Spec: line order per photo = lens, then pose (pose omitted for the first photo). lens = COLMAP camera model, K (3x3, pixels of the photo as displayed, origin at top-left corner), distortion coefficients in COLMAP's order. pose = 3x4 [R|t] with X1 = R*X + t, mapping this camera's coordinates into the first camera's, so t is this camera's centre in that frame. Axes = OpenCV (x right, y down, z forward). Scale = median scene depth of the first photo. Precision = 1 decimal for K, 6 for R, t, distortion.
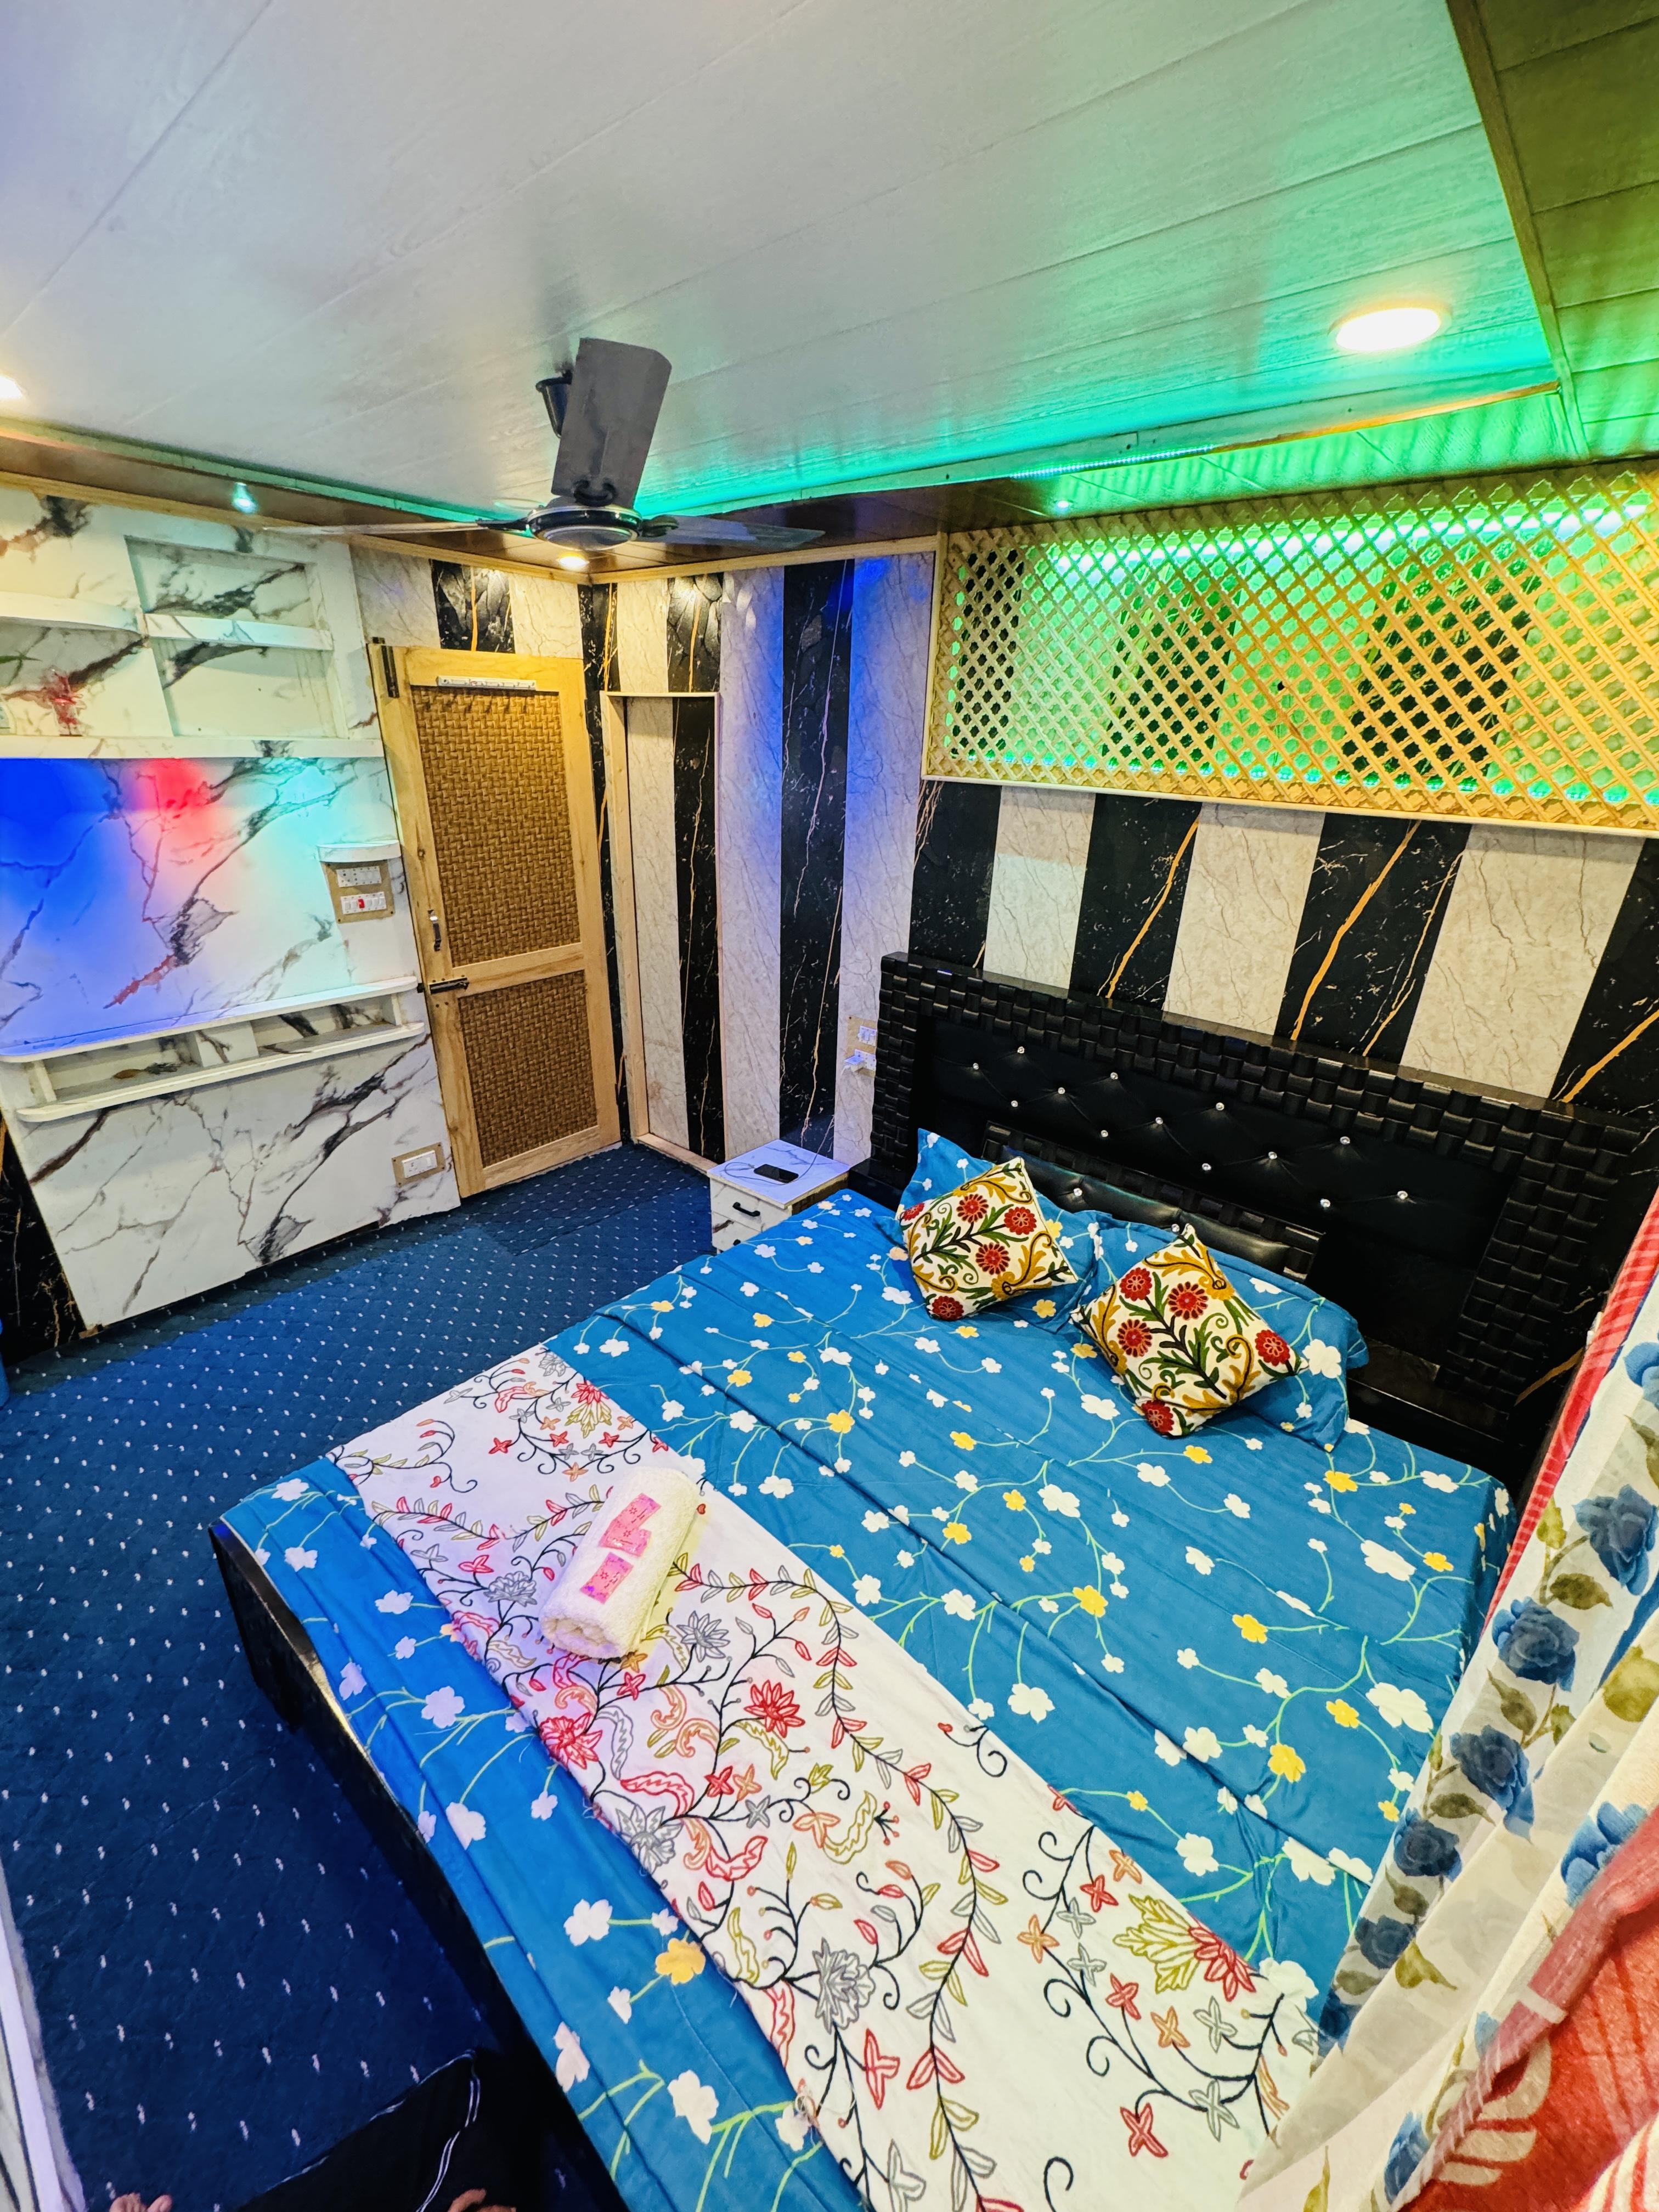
lens RADIAL K [[895.9, 0, 829.5], [0, 895.9, 1106.0], [0, 0, 1]] dist [-0.000525, 0.001357]
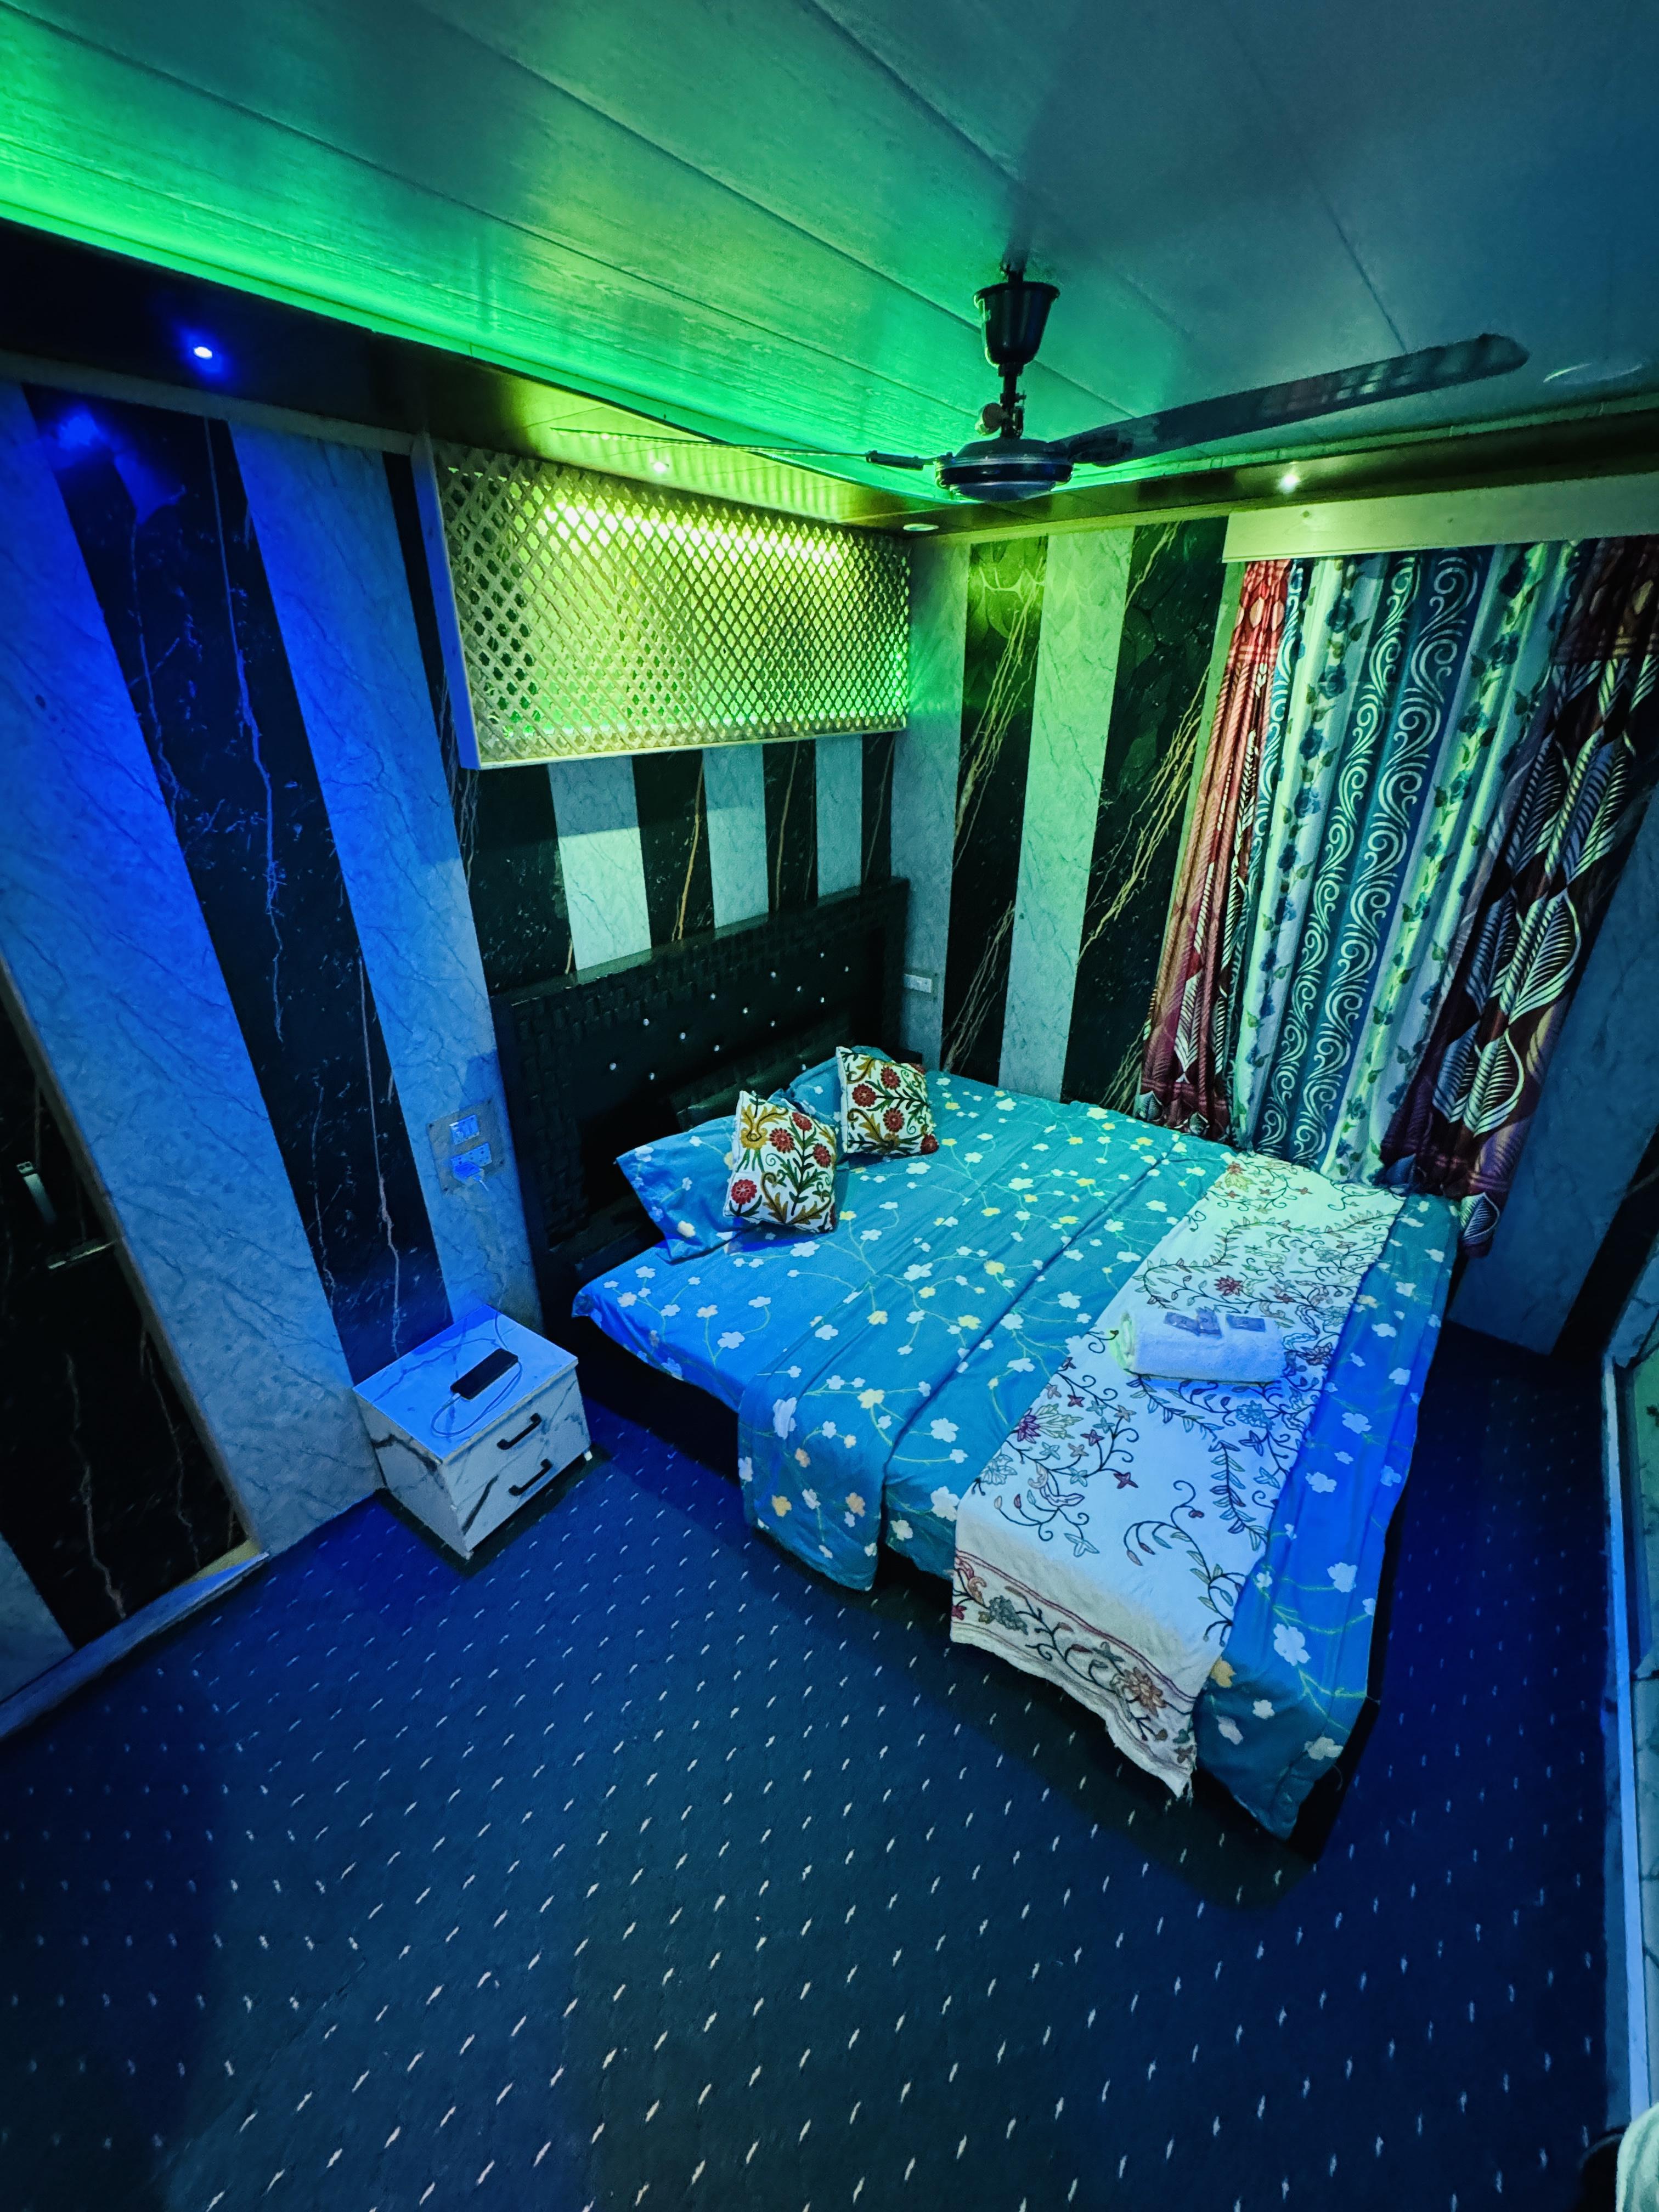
lens RADIAL K [[887.3, 0, 833.6], [0, 887.3, 1101.4], [0, 0, 1]] dist [-0.002127, -0.000216]
pose [[-0.080588, -0.461456, 0.883495, -0.920609], [0.395928, 0.798630, 0.453245, -0.460595], [-0.914739, 0.386327, 0.118343, 0.942233]]
